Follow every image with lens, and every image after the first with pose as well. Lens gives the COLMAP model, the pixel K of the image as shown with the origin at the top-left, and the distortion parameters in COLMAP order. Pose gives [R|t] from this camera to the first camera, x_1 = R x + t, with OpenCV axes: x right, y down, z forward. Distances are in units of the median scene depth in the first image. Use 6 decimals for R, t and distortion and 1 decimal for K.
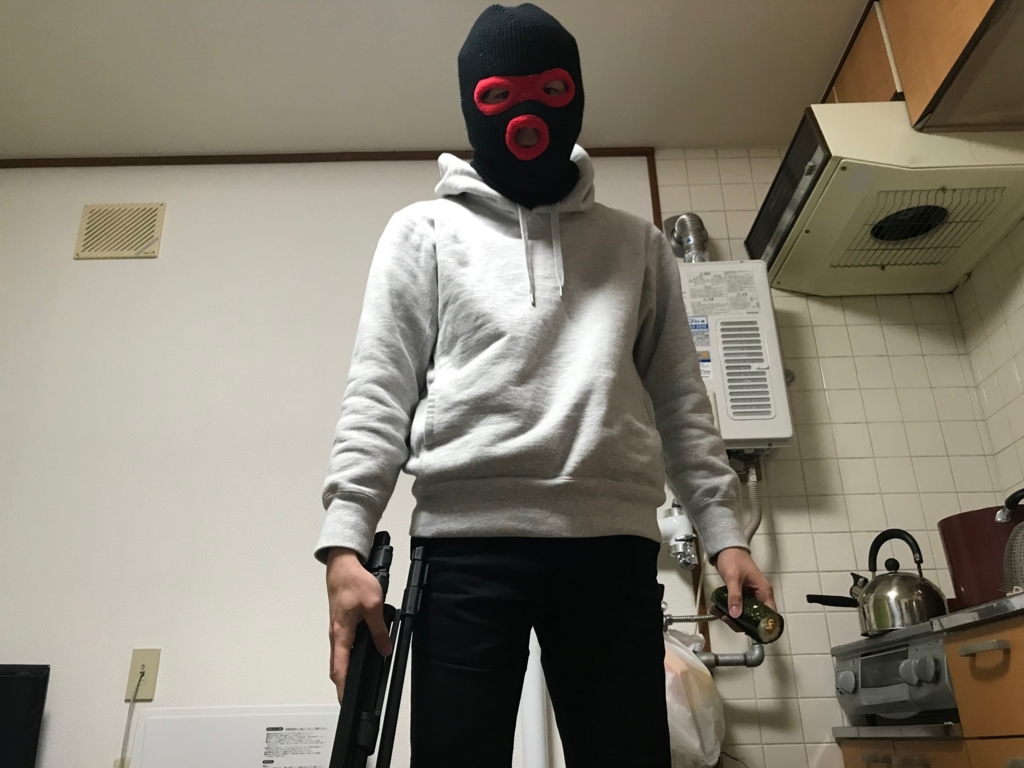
lens RADIAL K [[862.5, 0, 502.7], [0, 862.5, 376.8], [0, 0, 1]] dist [0.008091, 0.013444]
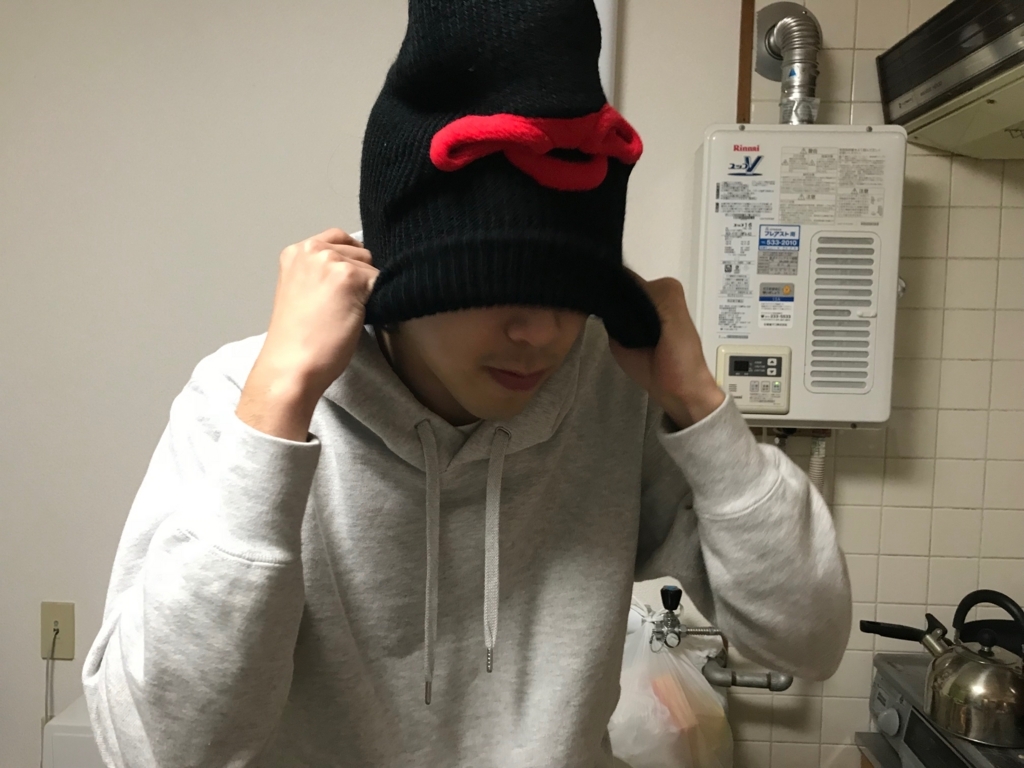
lens RADIAL K [[862.5, 0, 502.3], [0, 862.5, 383.9], [0, 0, 1]] dist [0.008091, 0.013444]
pose [[0.998835, 0.046611, -0.012495, 0.020928], [-0.035581, 0.886270, 0.461800, -0.269816], [0.032599, -0.460817, 0.886896, 0.352540]]
